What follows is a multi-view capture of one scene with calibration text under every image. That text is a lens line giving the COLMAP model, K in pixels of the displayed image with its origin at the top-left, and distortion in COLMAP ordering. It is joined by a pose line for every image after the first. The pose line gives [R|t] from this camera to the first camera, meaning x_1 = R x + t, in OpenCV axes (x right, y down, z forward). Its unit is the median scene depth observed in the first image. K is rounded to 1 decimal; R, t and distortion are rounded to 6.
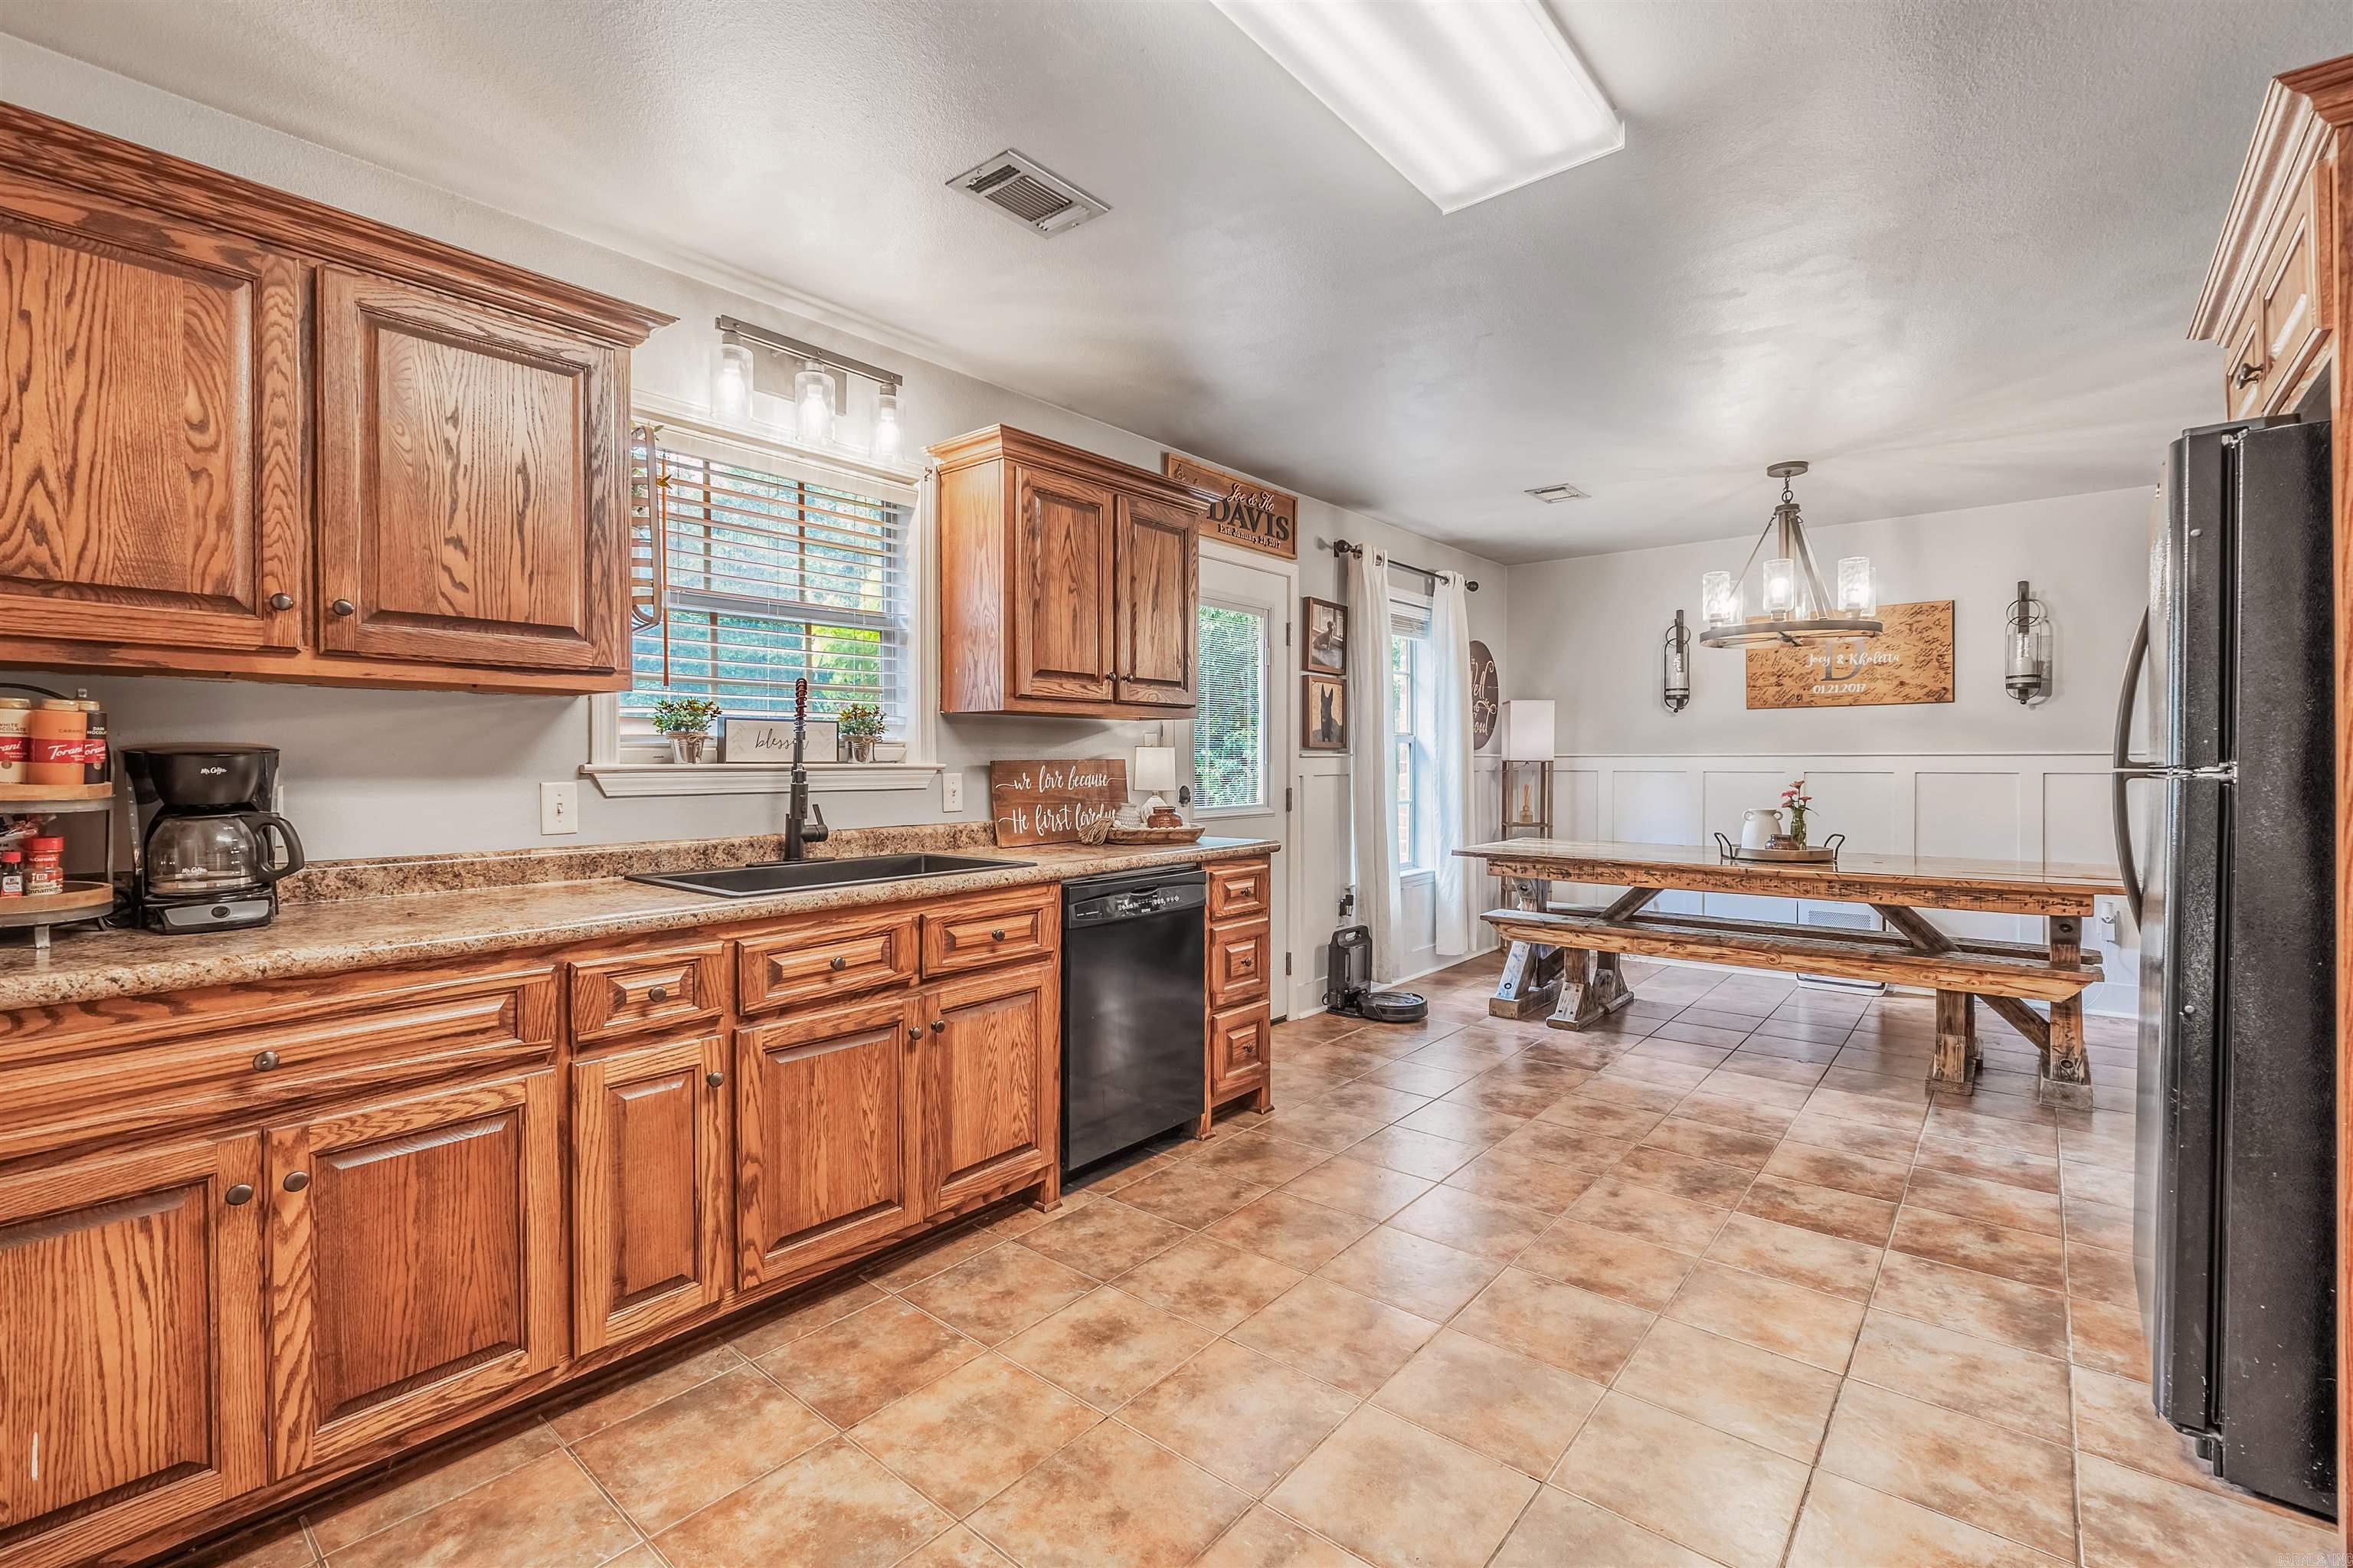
lens RADIAL K [[1006.0, 0, 1172.0], [0, 1006.0, 780.2], [0, 0, 1]] dist [-0.002458, -0.001974]
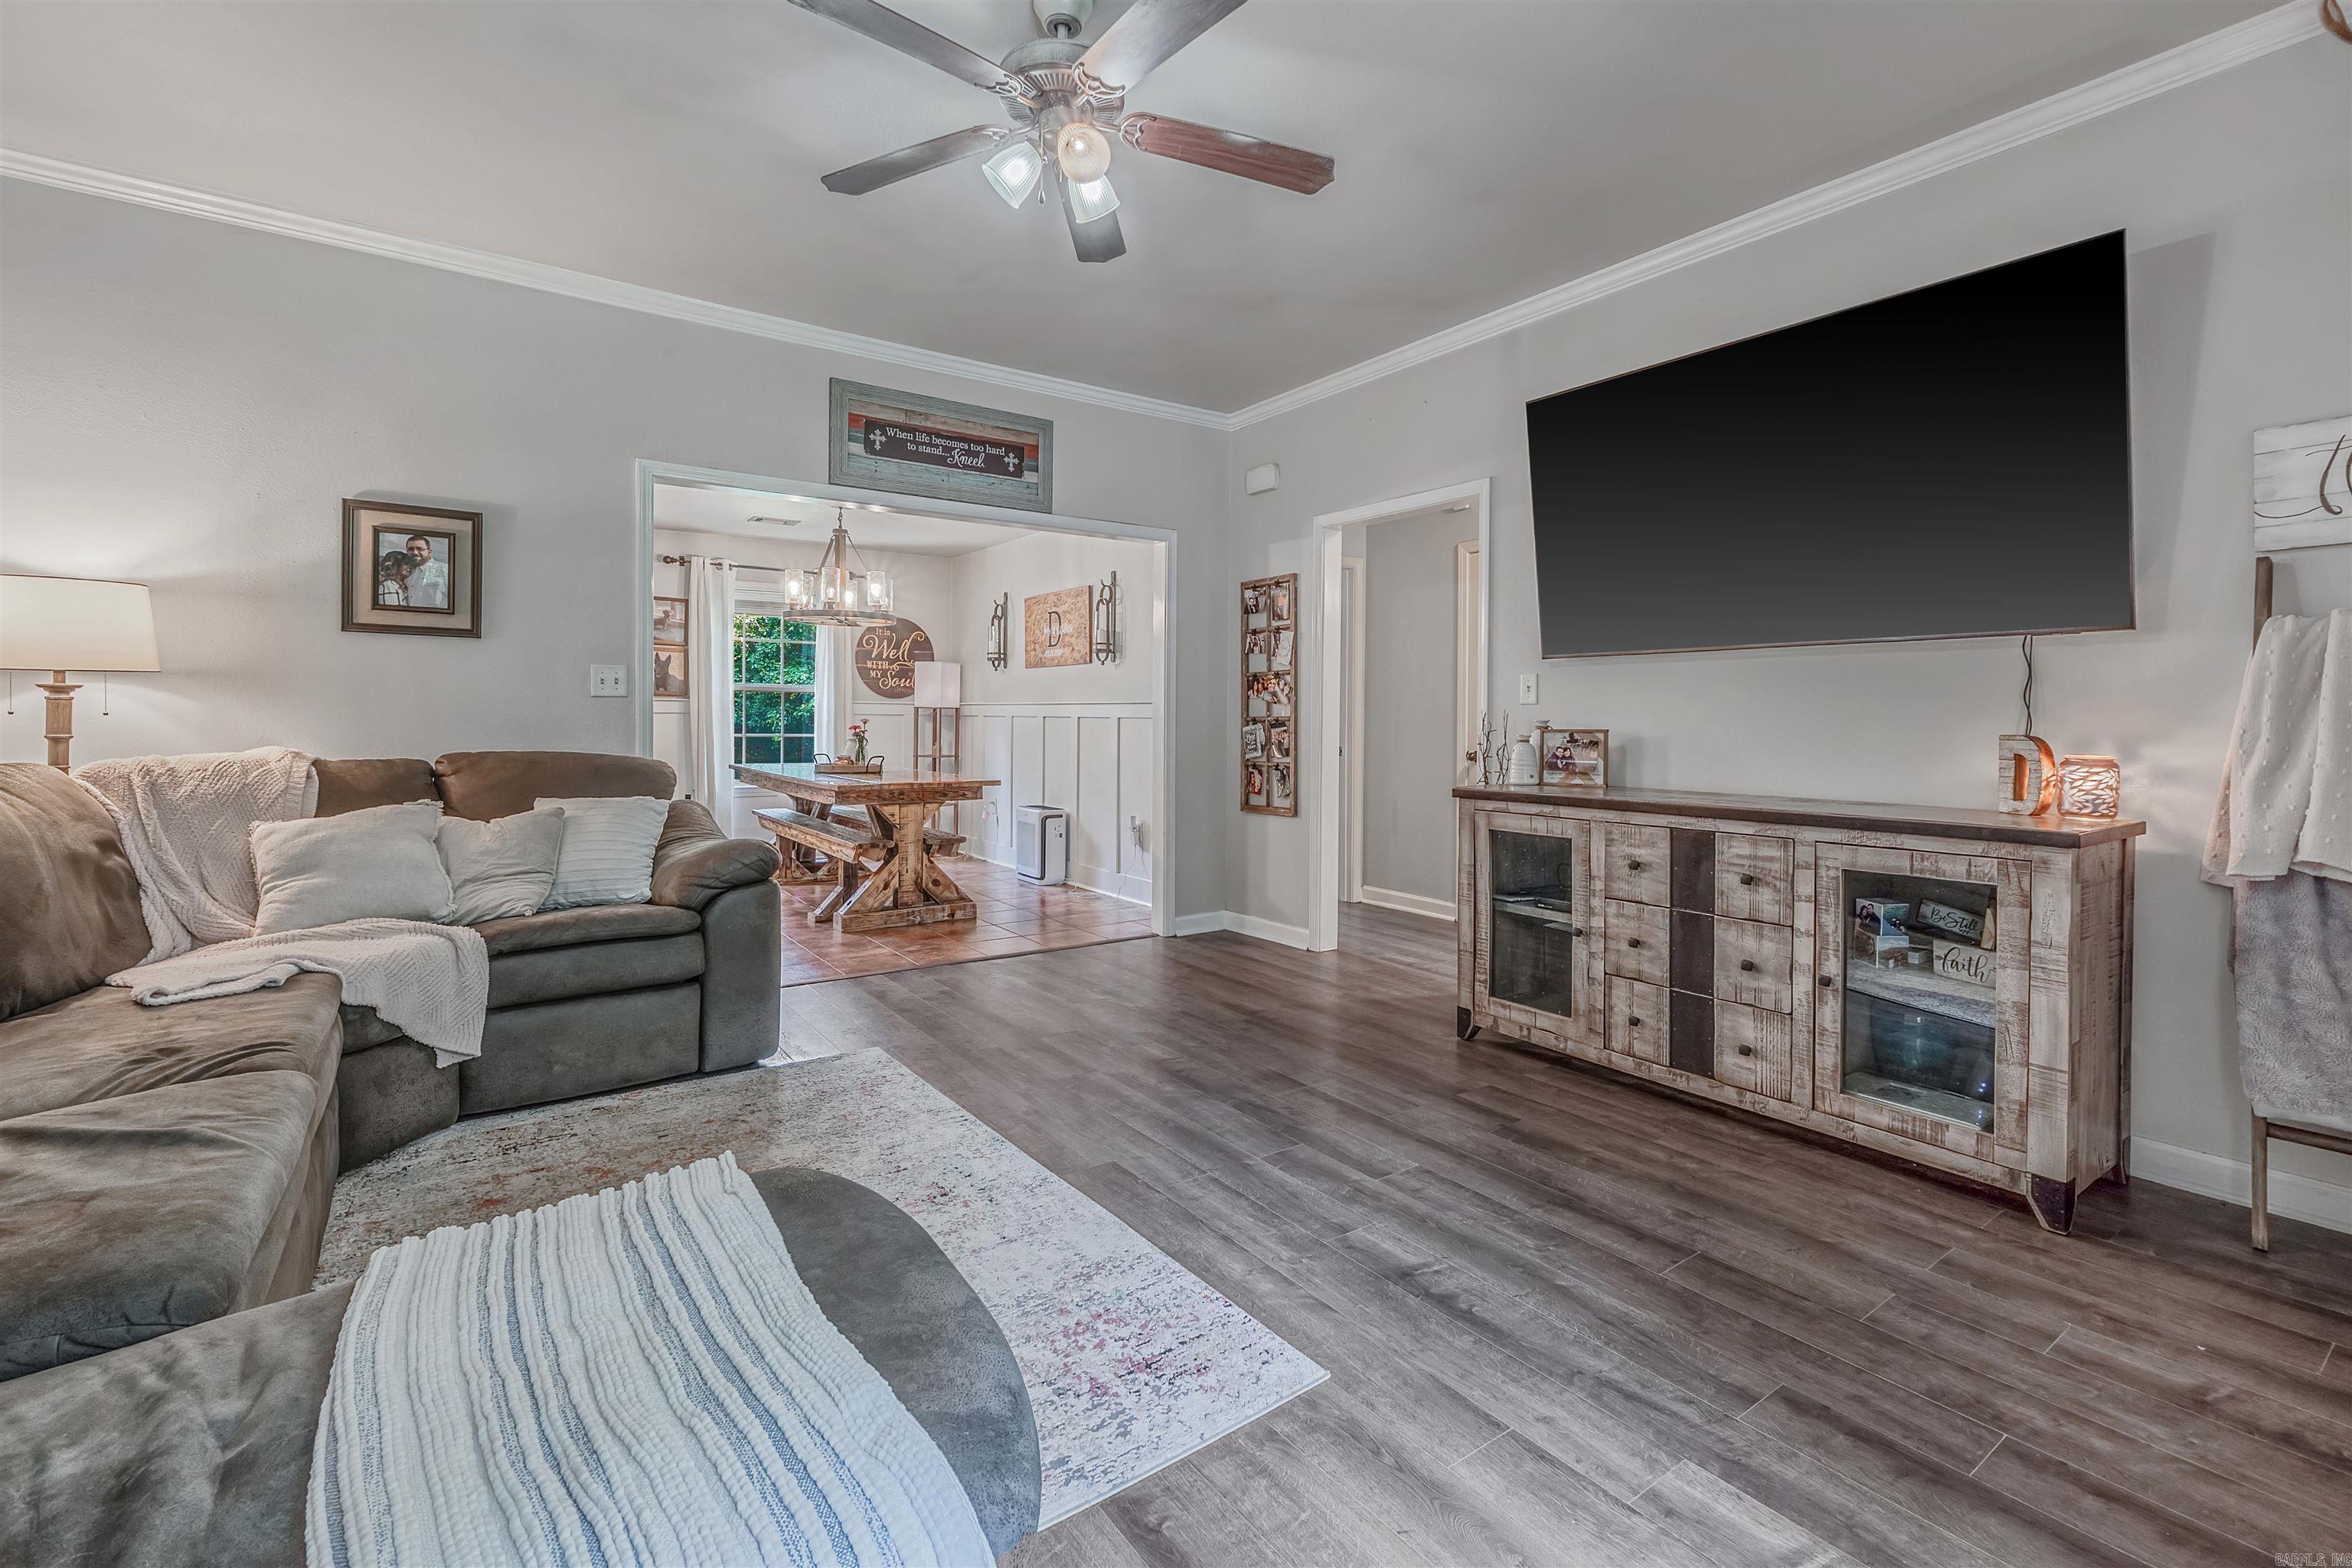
lens RADIAL K [[1005.5, 0, 1170.1], [0, 1005.5, 750.4], [0, 0, 1]] dist [-0.002458, -0.001974]
pose [[0.968975, 0.021353, -0.246233, 1.796161], [-0.017678, 0.999697, 0.017129, 0.017649], [0.246524, -0.012244, 0.969059, -0.382060]]
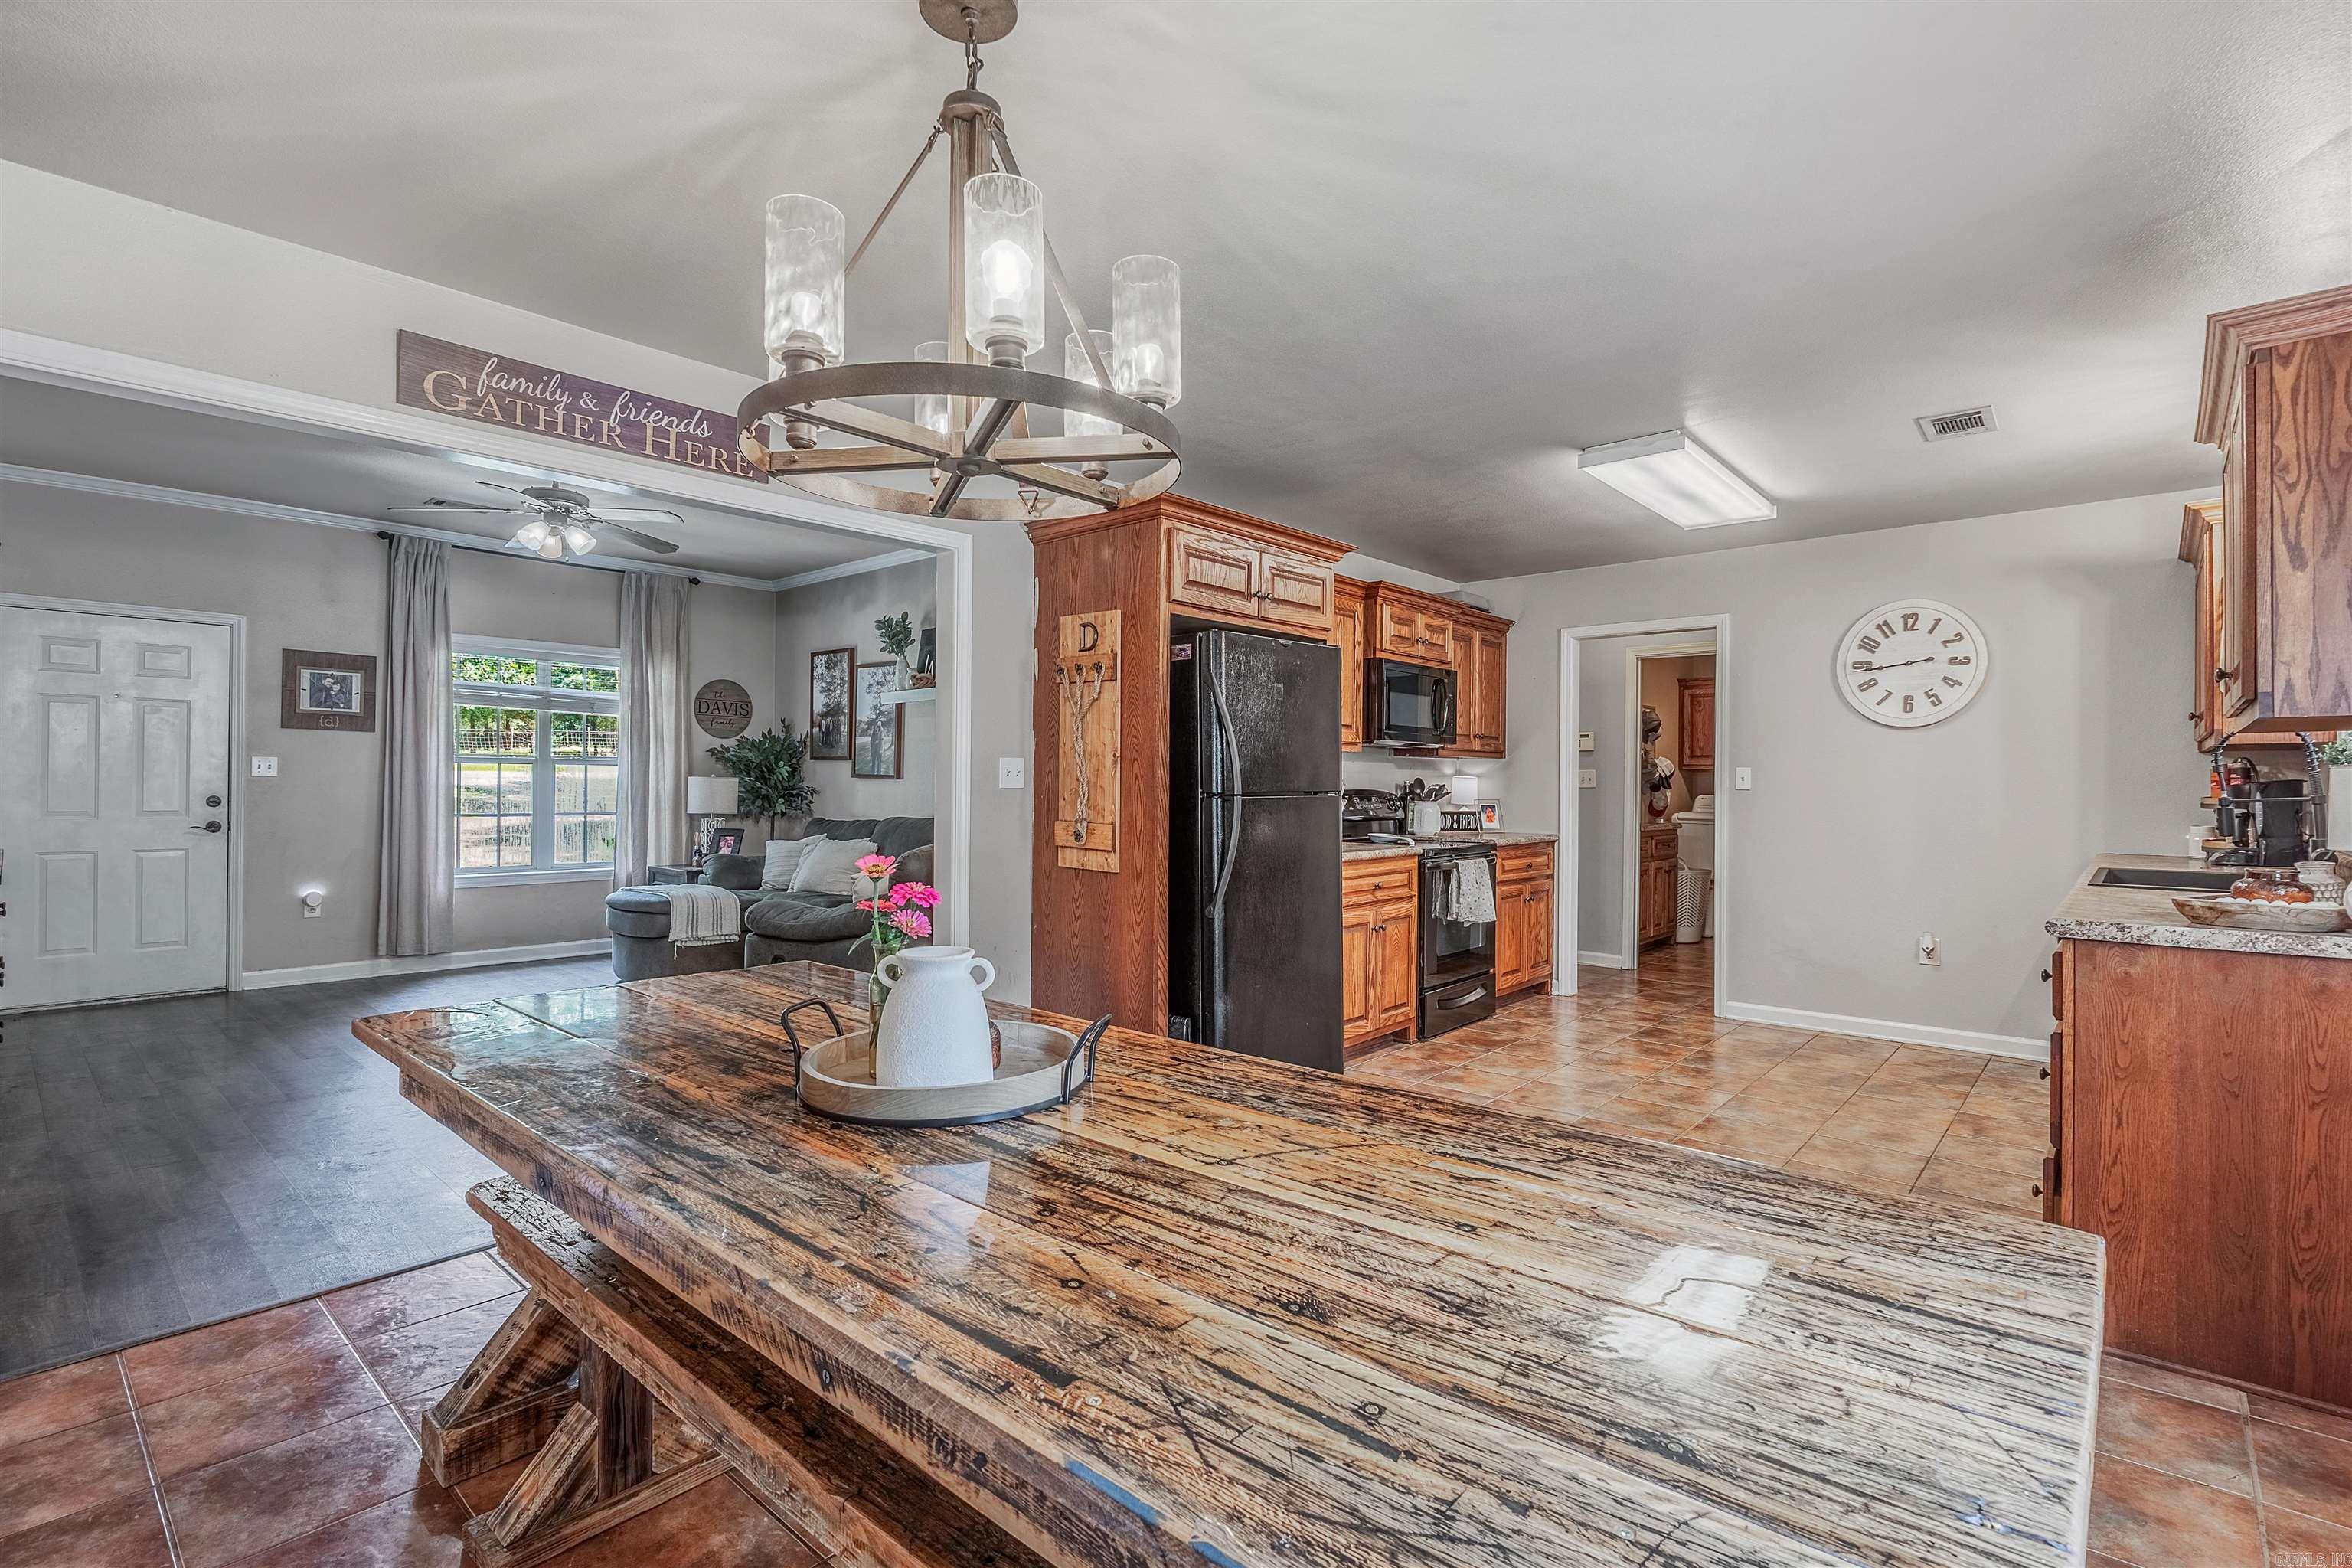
lens RADIAL K [[1075.2, 0, 1174.7], [0, 1075.2, 796.5], [0, 0, 1]] dist [-0.002341, -0.001506]
pose [[-0.999633, -0.000657, 0.027085, 0.648050], [0.000125, 0.999583, 0.028882, -0.034965], [-0.027093, 0.028875, -0.999216, 1.705658]]
